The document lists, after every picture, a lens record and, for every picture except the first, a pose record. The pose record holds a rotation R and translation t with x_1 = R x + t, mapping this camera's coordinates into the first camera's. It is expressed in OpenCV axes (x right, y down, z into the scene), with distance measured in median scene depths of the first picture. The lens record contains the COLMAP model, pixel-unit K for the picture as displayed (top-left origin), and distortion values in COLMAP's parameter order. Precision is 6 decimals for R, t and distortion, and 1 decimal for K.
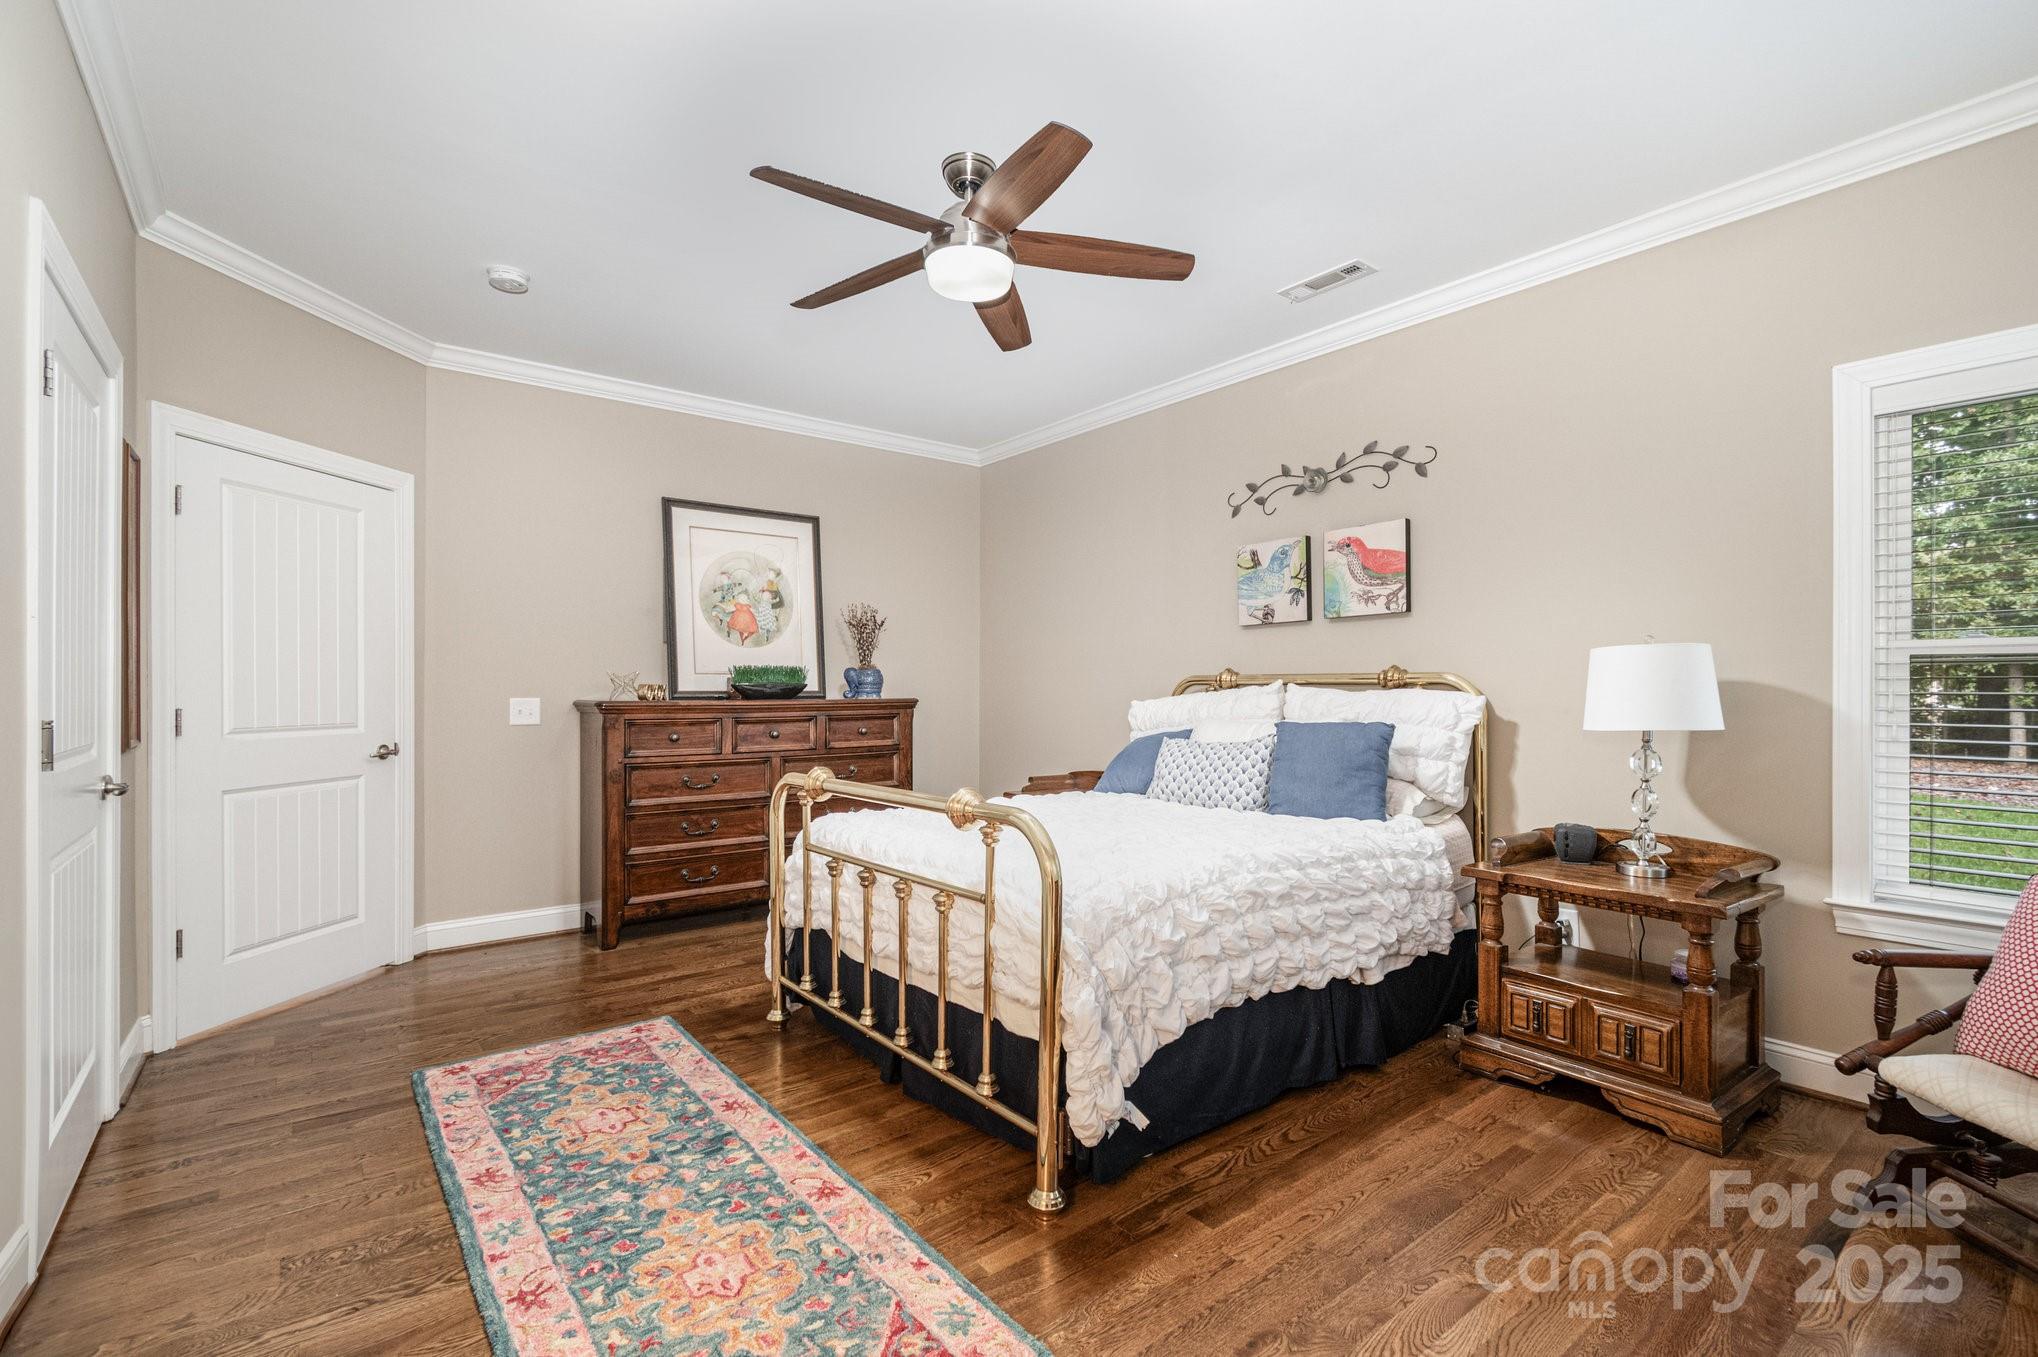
lens RADIAL K [[916.4, 0, 1019.0], [0, 916.4, 678.5], [0, 0, 1]] dist [0.023844, -0.000263]
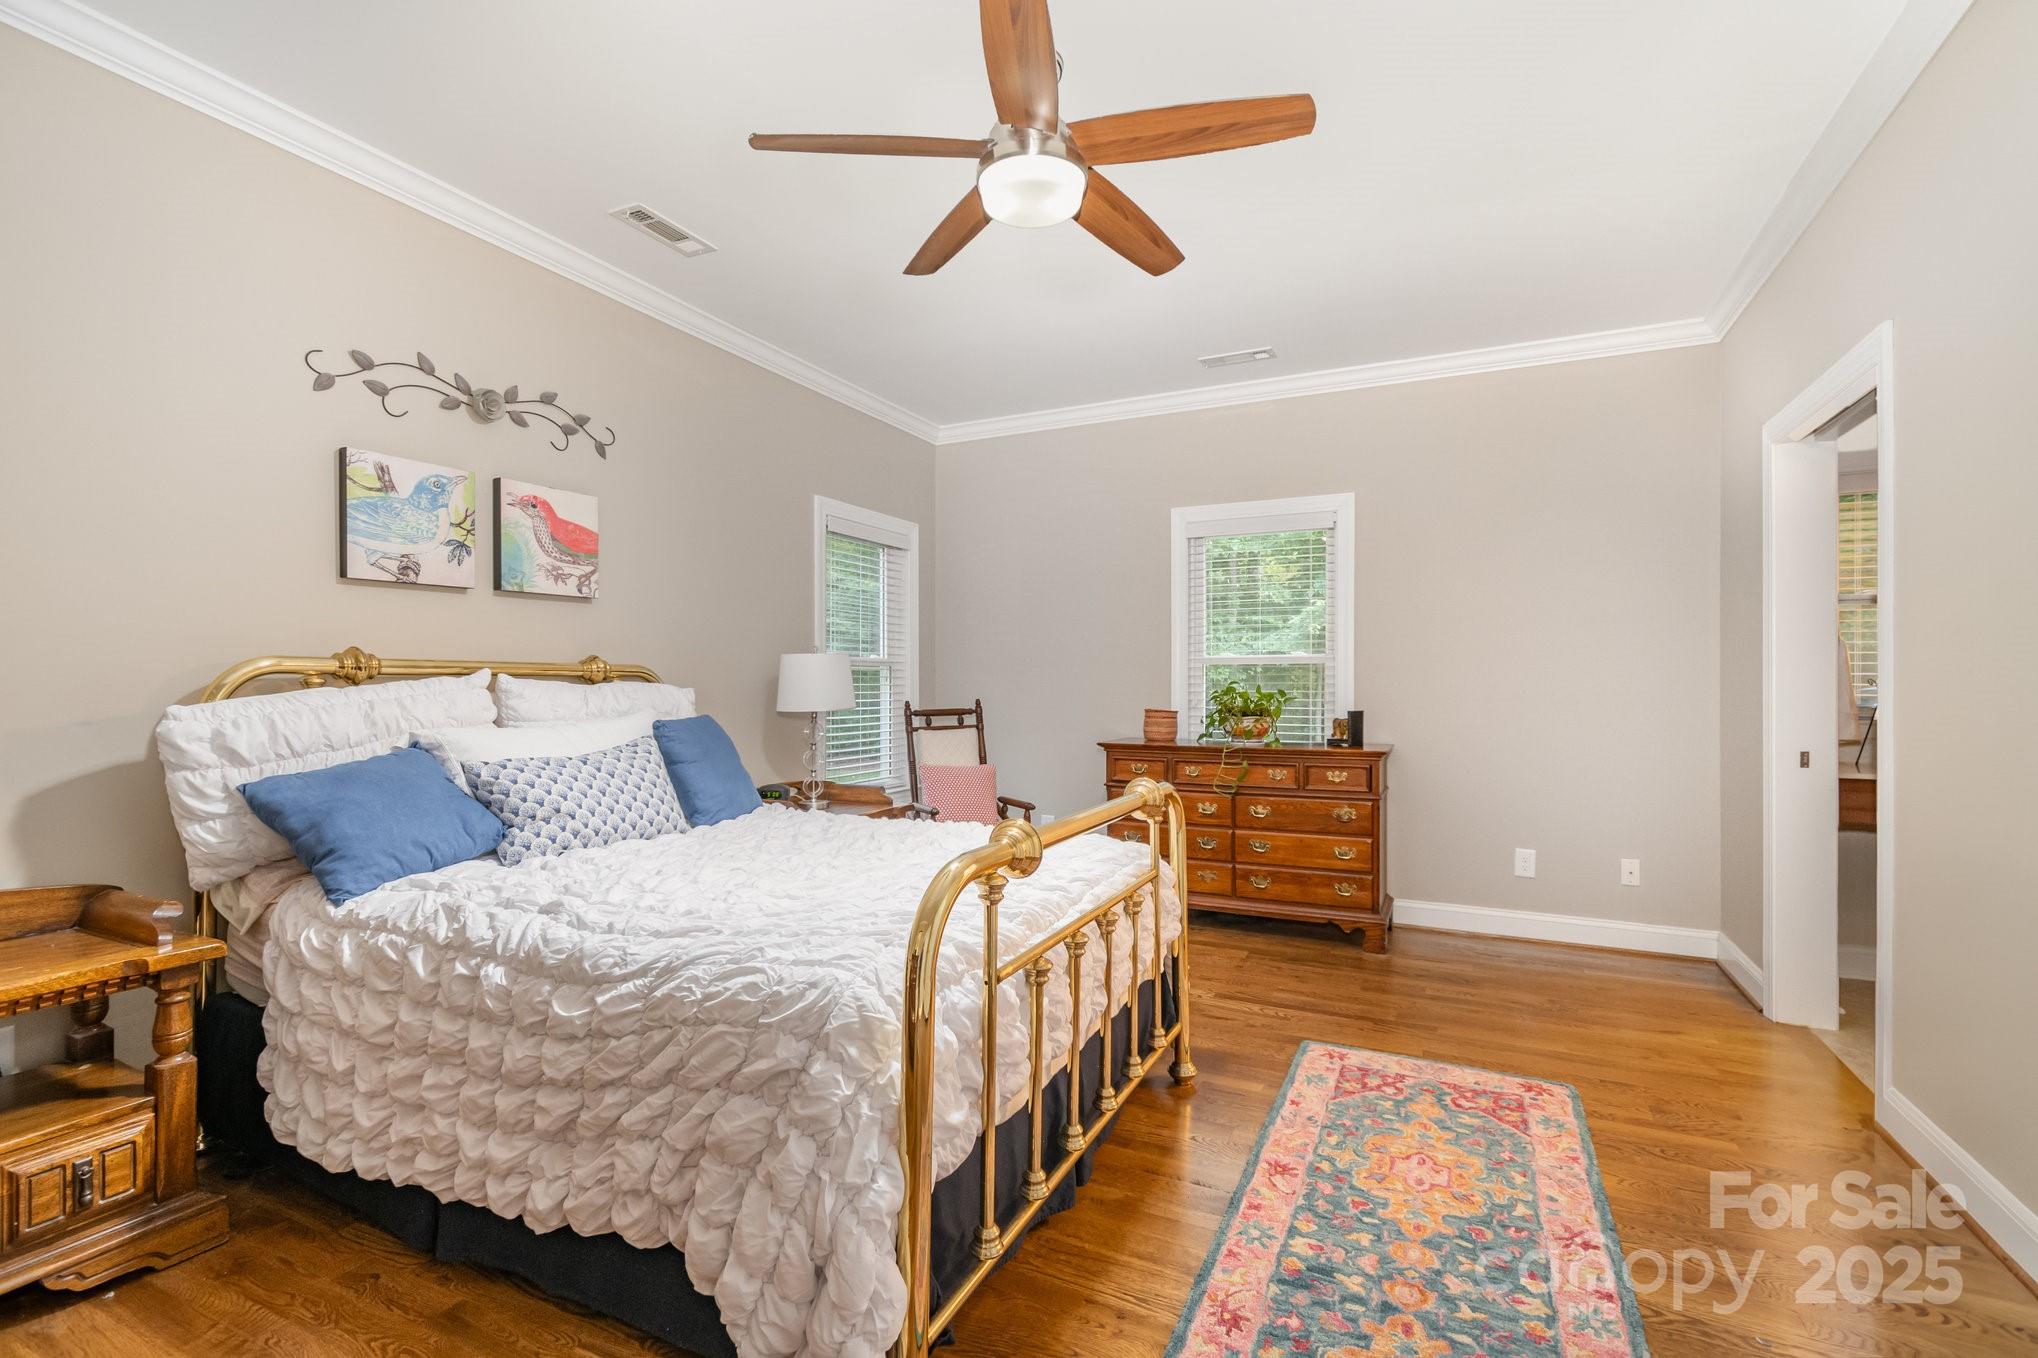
lens RADIAL K [[895.3, 0, 1045.3], [0, 895.3, 684.0], [0, 0, 1]] dist [0.001393, -0.000182]
pose [[-0.447342, -0.000451, 0.894363, -0.877164], [-0.005891, 0.999980, -0.002442, 0.019674], [-0.894344, -0.006361, -0.447335, 1.505789]]
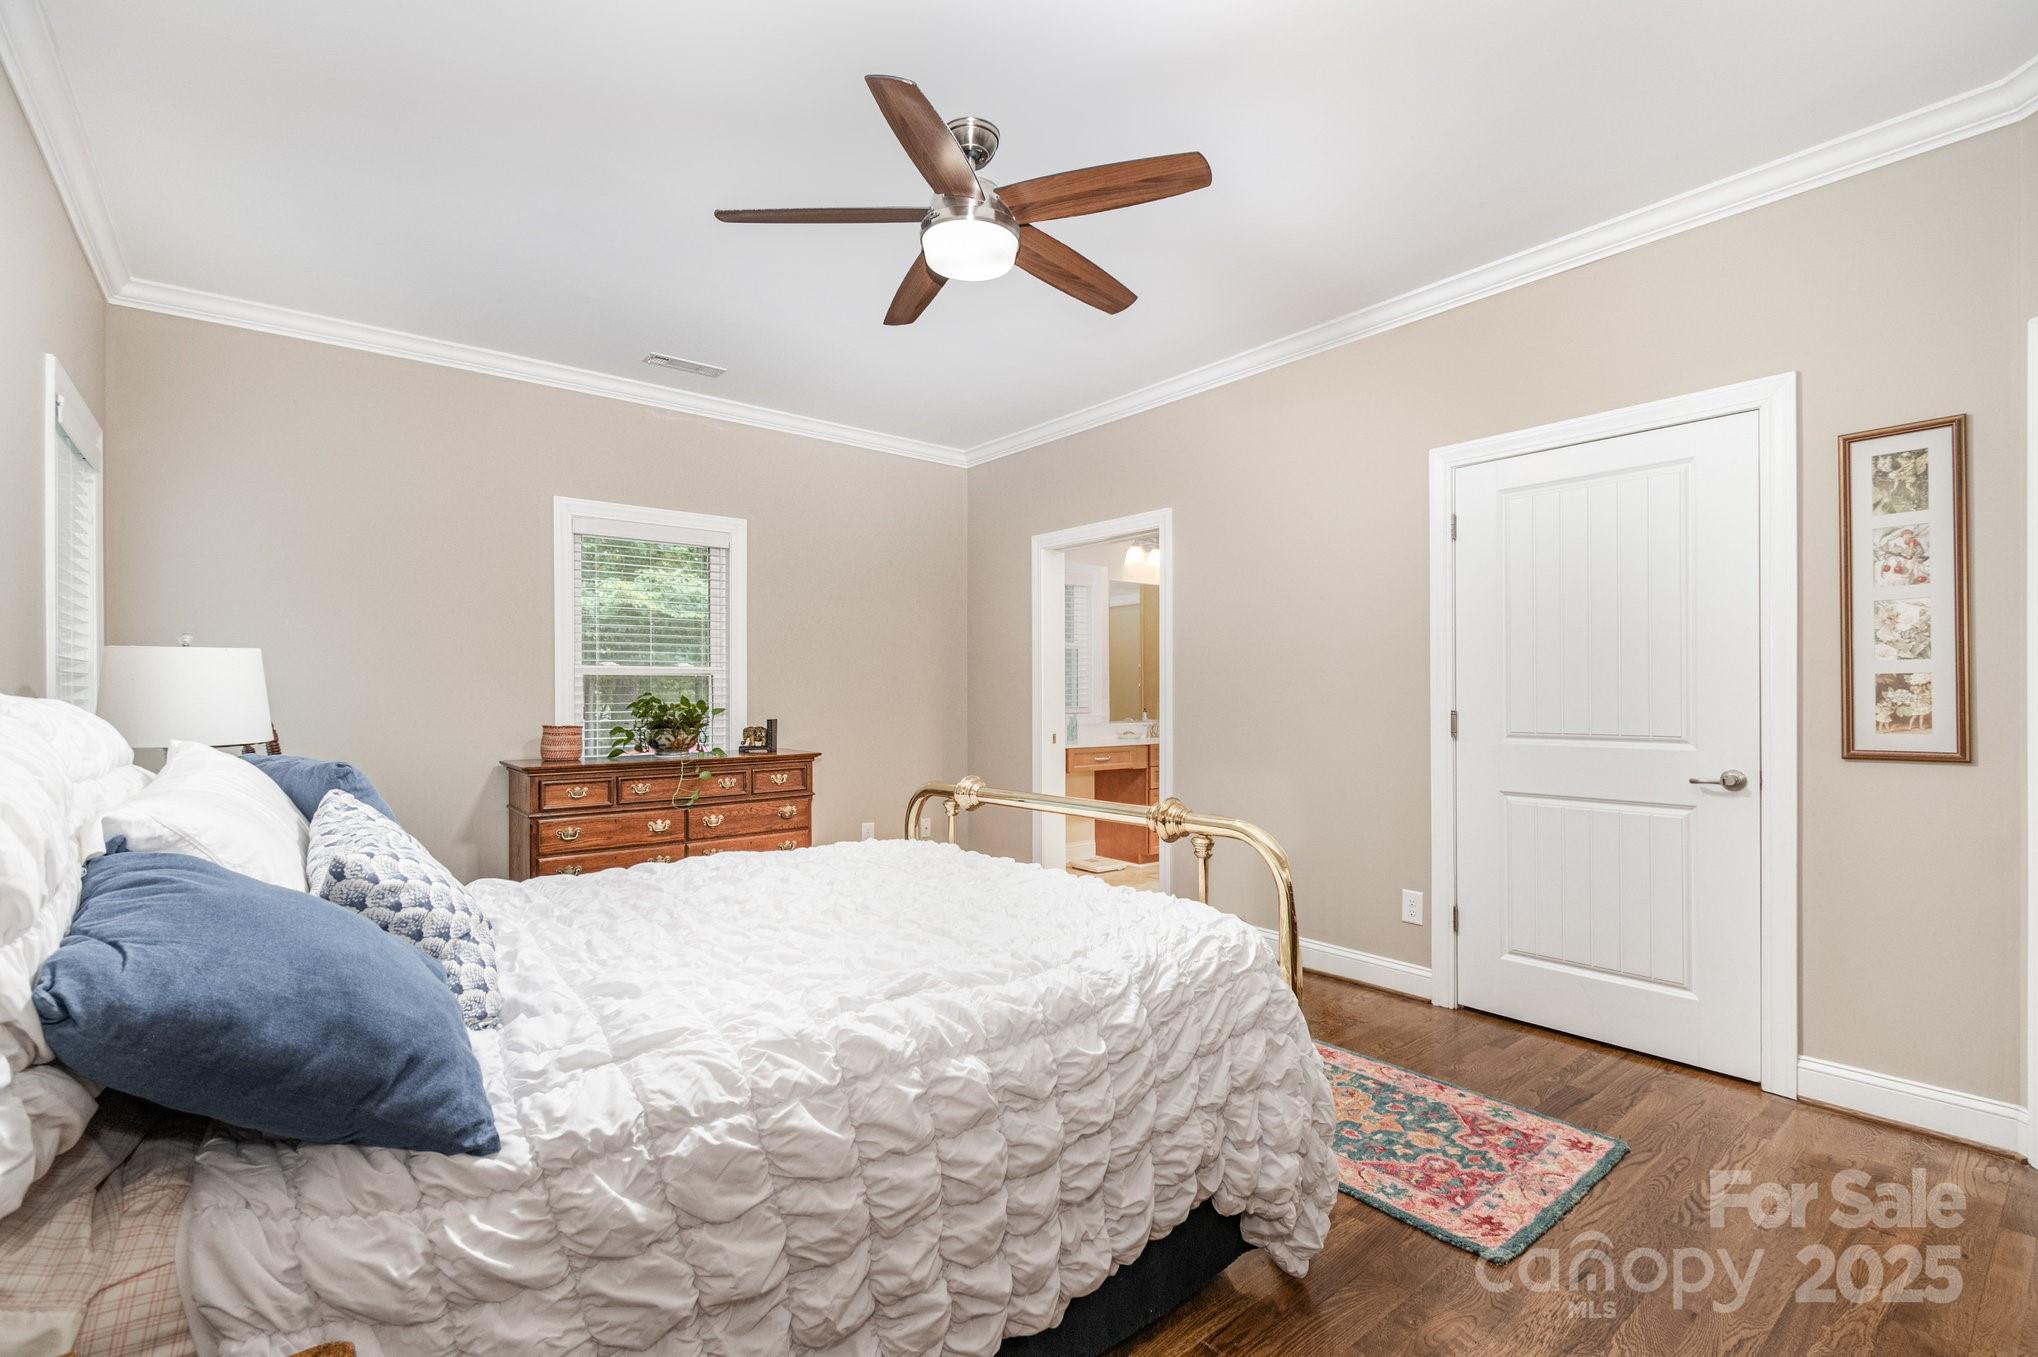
lens RADIAL K [[899.4, 0, 1019.0], [0, 899.4, 678.5], [0, 0, 1]] dist [-0.012155, -0.001335]
pose [[-0.999738, 0.000473, -0.022874, -0.091646], [0.000973, 0.999761, -0.021848, 0.018989], [0.022858, -0.021865, -0.999500, 2.124986]]
